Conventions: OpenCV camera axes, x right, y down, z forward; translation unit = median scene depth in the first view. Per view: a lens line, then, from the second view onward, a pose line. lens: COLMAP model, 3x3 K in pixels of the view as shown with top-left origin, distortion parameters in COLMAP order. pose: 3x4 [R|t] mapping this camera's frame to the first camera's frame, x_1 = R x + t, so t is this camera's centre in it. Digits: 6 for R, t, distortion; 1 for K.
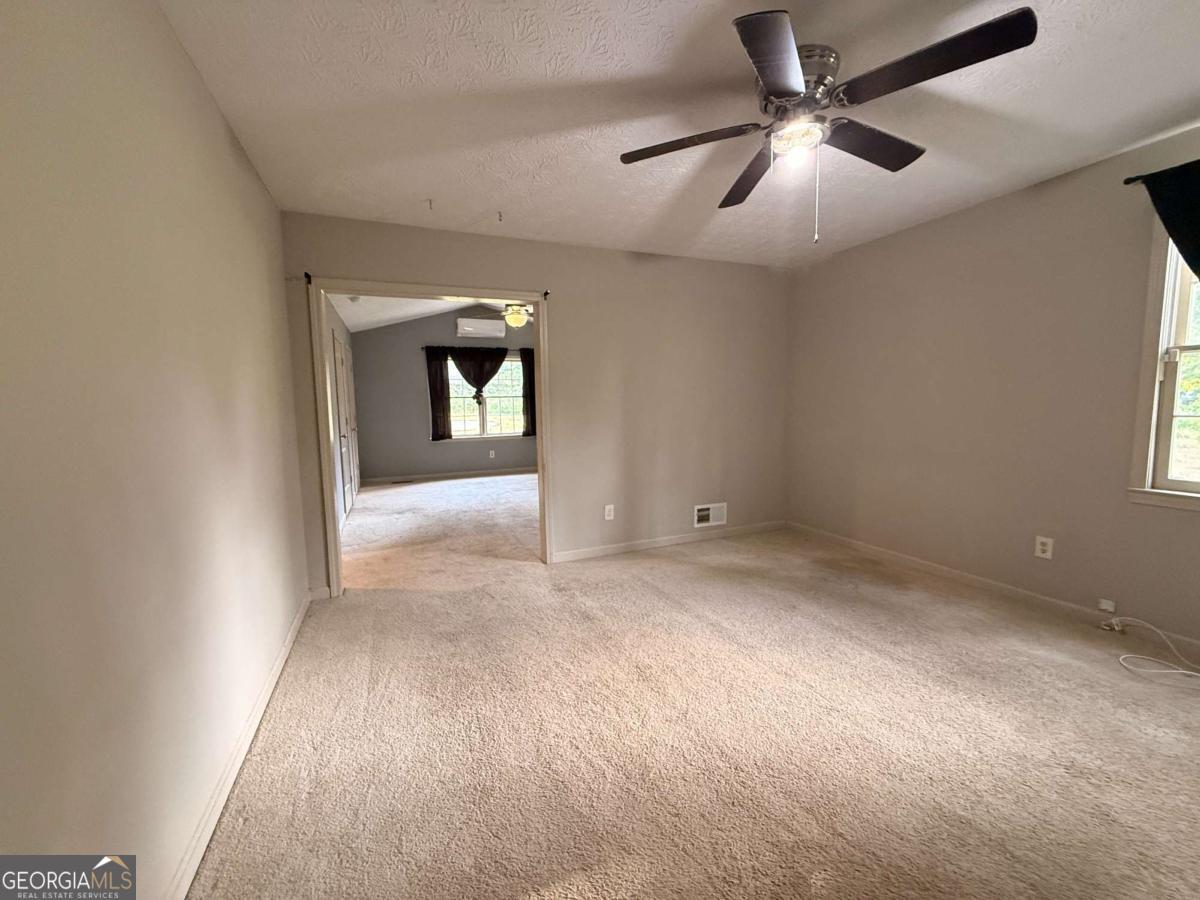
lens RADIAL K [[478.8, 0, 594.6], [0, 478.8, 447.8], [0, 0, 1]] dist [0.001472, 0.000037]
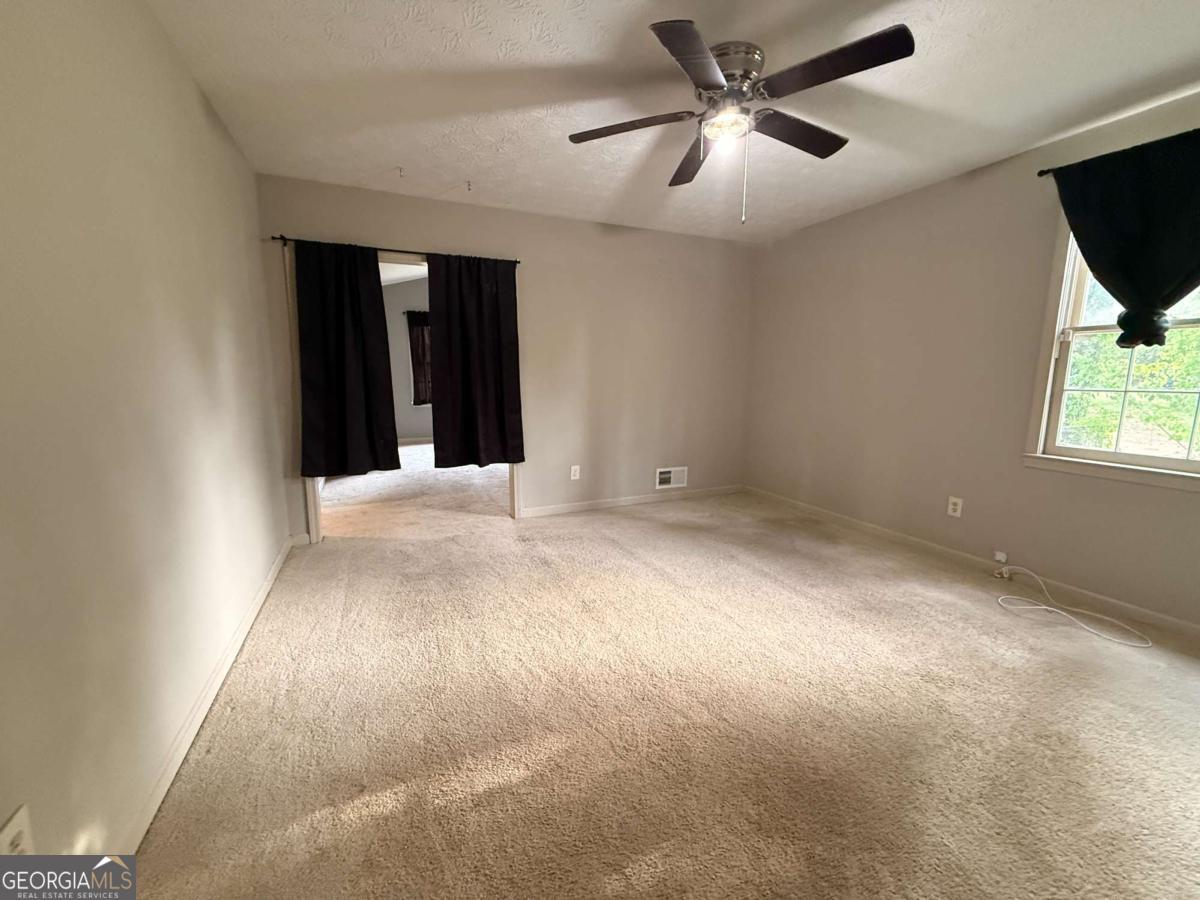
lens RADIAL K [[478.8, 0, 594.6], [0, 478.8, 447.8], [0, 0, 1]] dist [0.001472, 0.000037]
pose [[0.999513, 0.020508, 0.023522, 0.085716], [-0.021853, 0.998053, 0.058421, 0.029272], [-0.022278, -0.058907, 0.998015, -0.113265]]
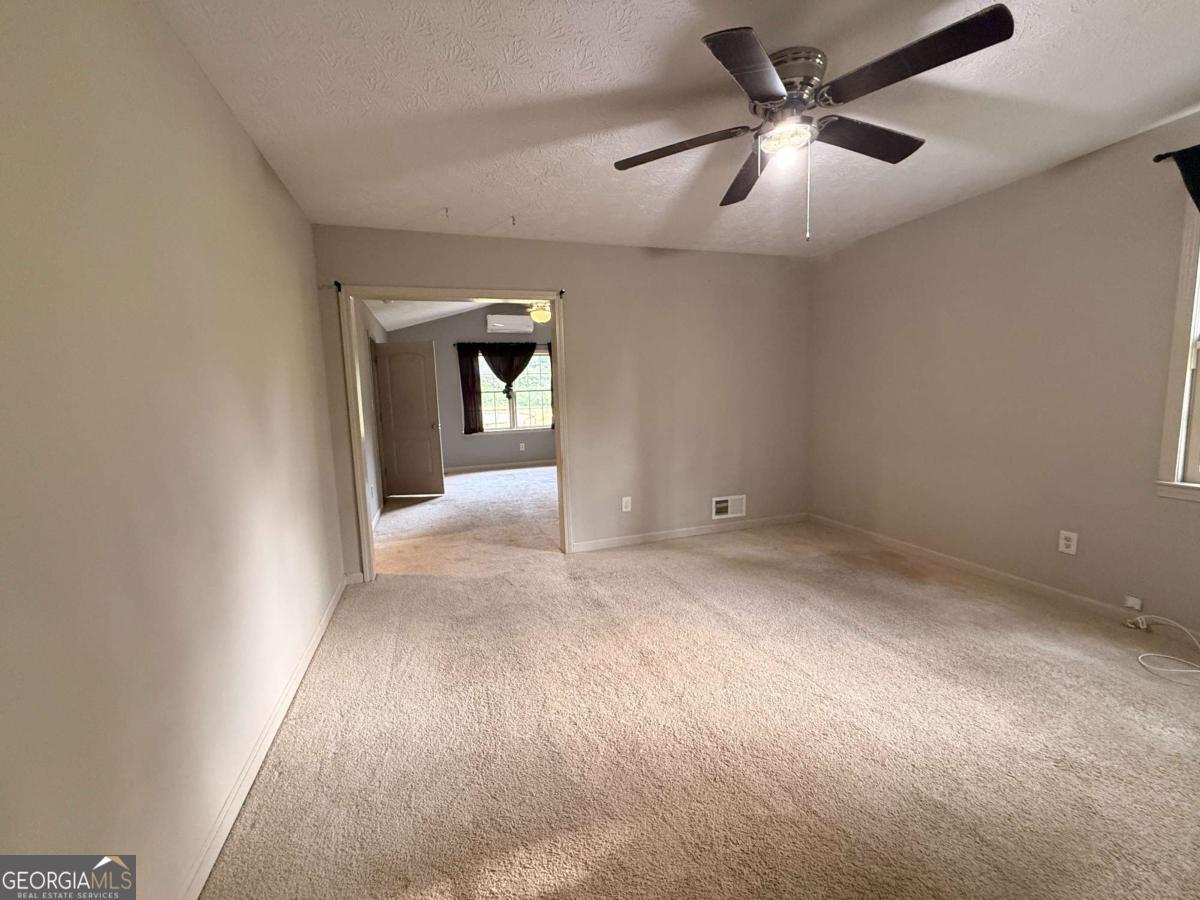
lens RADIAL K [[478.8, 0, 594.6], [0, 478.8, 447.8], [0, 0, 1]] dist [0.001472, 0.000037]
pose [[0.997072, -0.005455, -0.076268, 0.073974], [0.006897, 0.999802, 0.018651, -0.009958], [0.076151, -0.019122, 0.996913, -0.044578]]
